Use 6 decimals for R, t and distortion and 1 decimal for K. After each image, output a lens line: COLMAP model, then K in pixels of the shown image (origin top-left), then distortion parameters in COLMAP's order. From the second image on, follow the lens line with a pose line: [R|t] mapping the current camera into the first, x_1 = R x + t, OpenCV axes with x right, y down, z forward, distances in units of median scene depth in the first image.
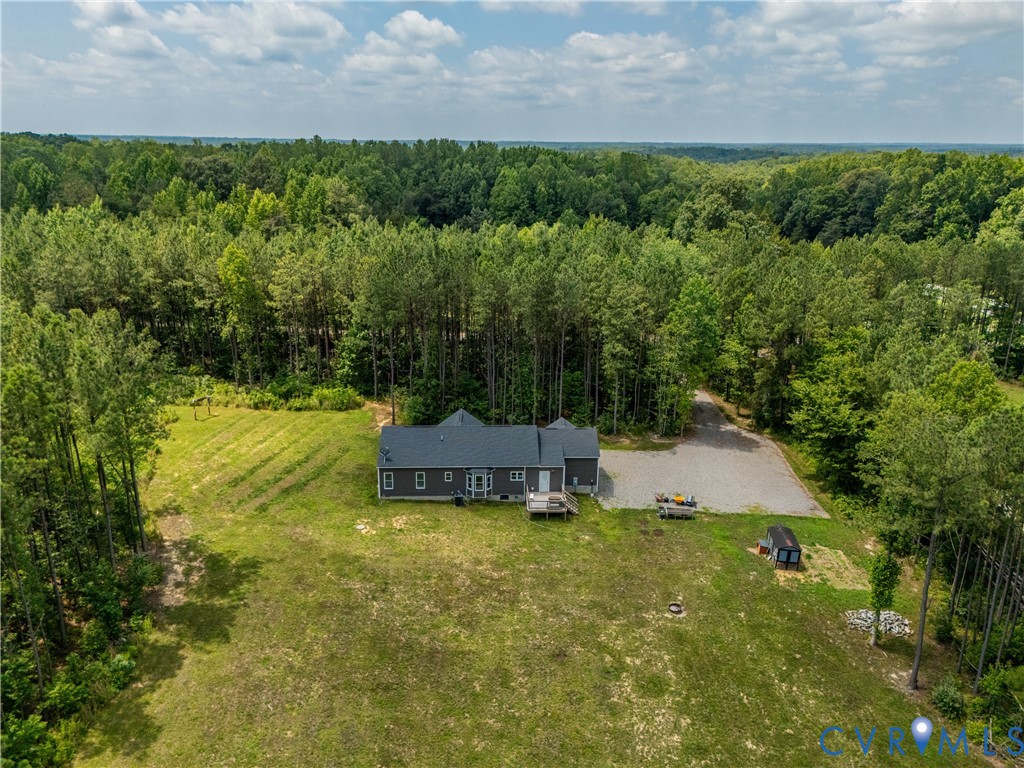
lens RADIAL K [[758.5, 0, 510.9], [0, 758.5, 382.2], [0, 0, 1]] dist [0.056896, -0.037954]
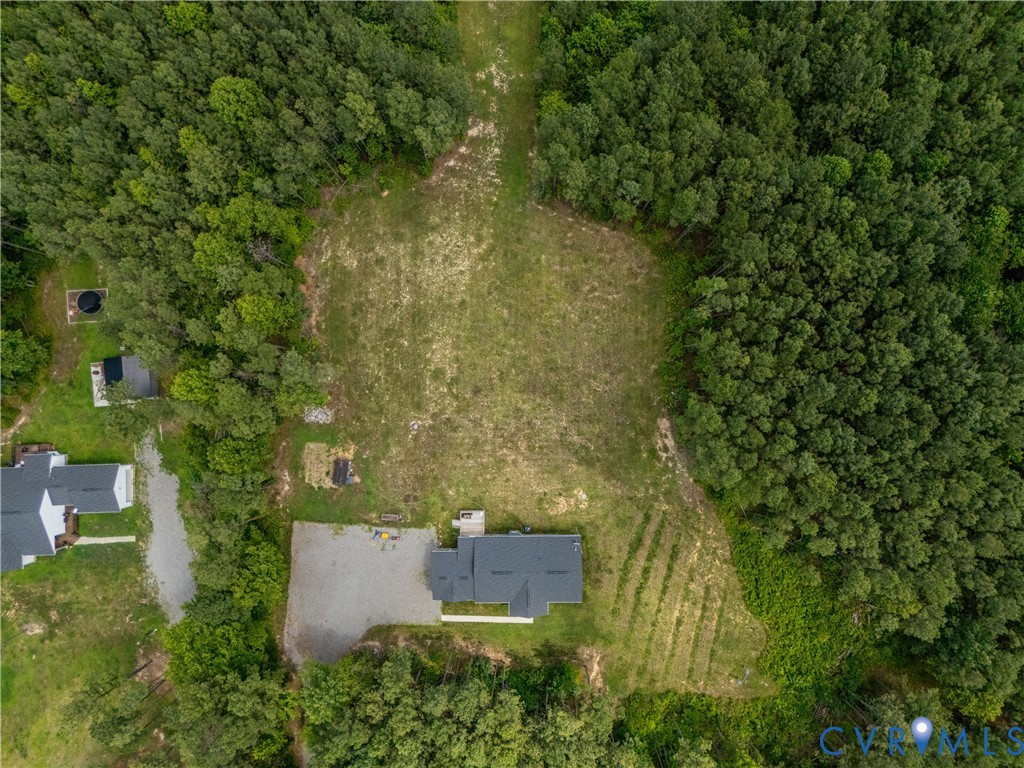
lens RADIAL K [[756.5, 0, 512.0], [0, 756.5, 384.0], [0, 0, 1]] dist [0.082519, -0.081614]
pose [[-0.999580, -0.028695, 0.004002, -0.026917], [0.012103, -0.288076, 0.957531, -0.997792], [-0.026323, 0.957178, 0.288302, 0.205353]]
